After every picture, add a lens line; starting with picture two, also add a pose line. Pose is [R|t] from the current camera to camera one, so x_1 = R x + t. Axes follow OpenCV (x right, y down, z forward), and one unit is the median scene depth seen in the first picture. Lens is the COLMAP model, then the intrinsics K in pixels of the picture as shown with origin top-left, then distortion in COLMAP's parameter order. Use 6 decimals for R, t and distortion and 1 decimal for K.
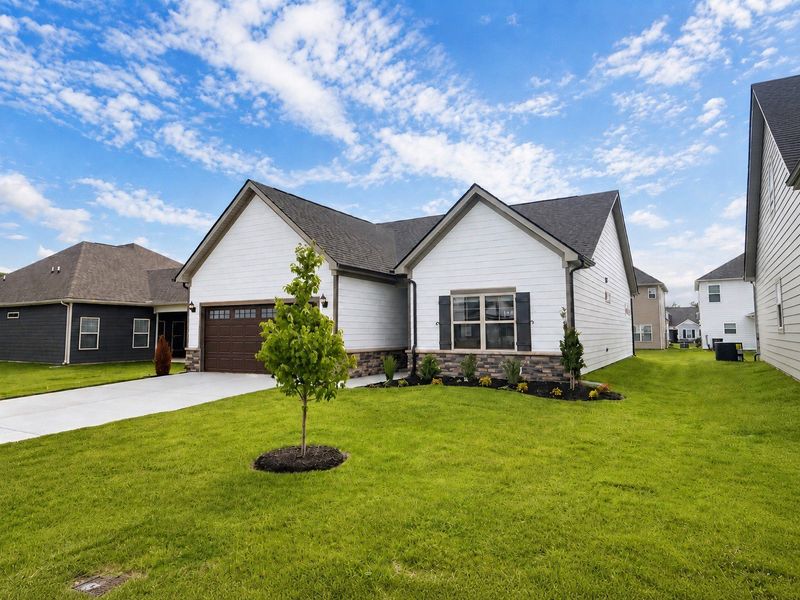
lens RADIAL K [[483.3, 0, 438.0], [0, 483.3, 298.2], [0, 0, 1]] dist [-0.000910, 0.000154]
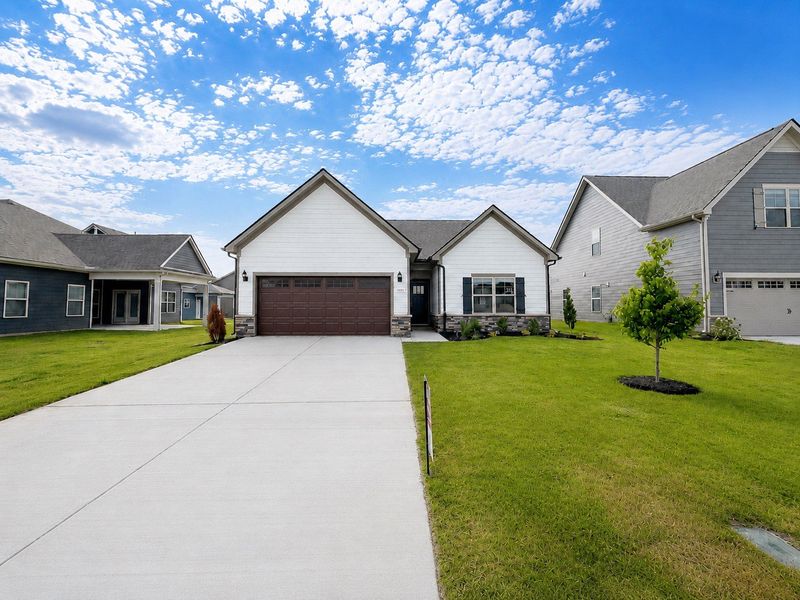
lens RADIAL K [[318.0, 0, 386.4], [0, 318.0, 295.9], [0, 0, 1]] dist [0.001148, 0.000286]
pose [[0.859137, 0.022887, 0.511233, -0.702050], [-0.042402, 0.998748, 0.026545, 0.037721], [-0.509985, -0.044483, 0.859032, 0.293134]]
